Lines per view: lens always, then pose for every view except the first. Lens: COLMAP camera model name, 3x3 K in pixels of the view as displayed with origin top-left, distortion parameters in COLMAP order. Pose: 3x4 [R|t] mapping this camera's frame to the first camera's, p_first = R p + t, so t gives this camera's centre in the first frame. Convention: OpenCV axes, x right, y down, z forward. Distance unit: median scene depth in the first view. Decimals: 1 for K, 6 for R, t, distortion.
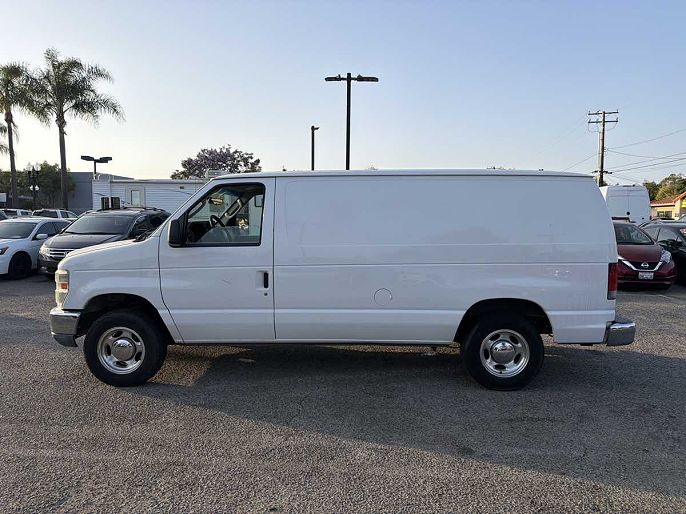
lens RADIAL K [[500.7, 0, 337.8], [0, 500.7, 256.5], [0, 0, 1]] dist [0.006313, -0.001827]
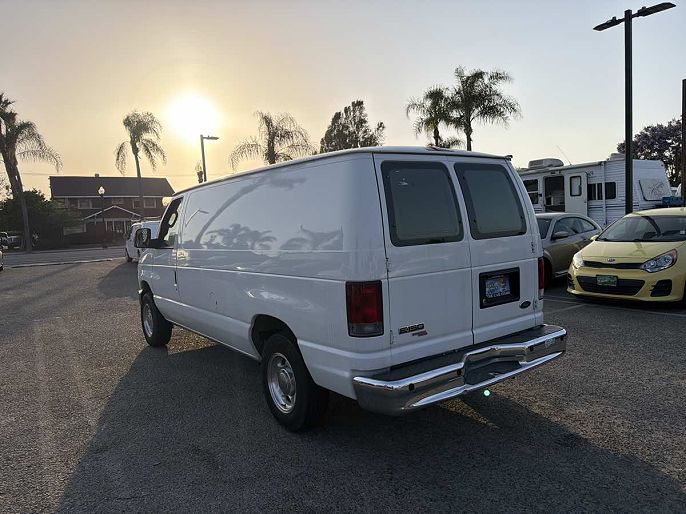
lens RADIAL K [[500.7, 0, 337.8], [0, 500.7, 256.5], [0, 0, 1]] dist [0.006313, -0.001827]
pose [[0.590697, 0.023384, -0.806554, 0.187056], [-0.012141, 0.999724, 0.020093, -0.005578], [0.806802, -0.002076, 0.590819, 0.106142]]
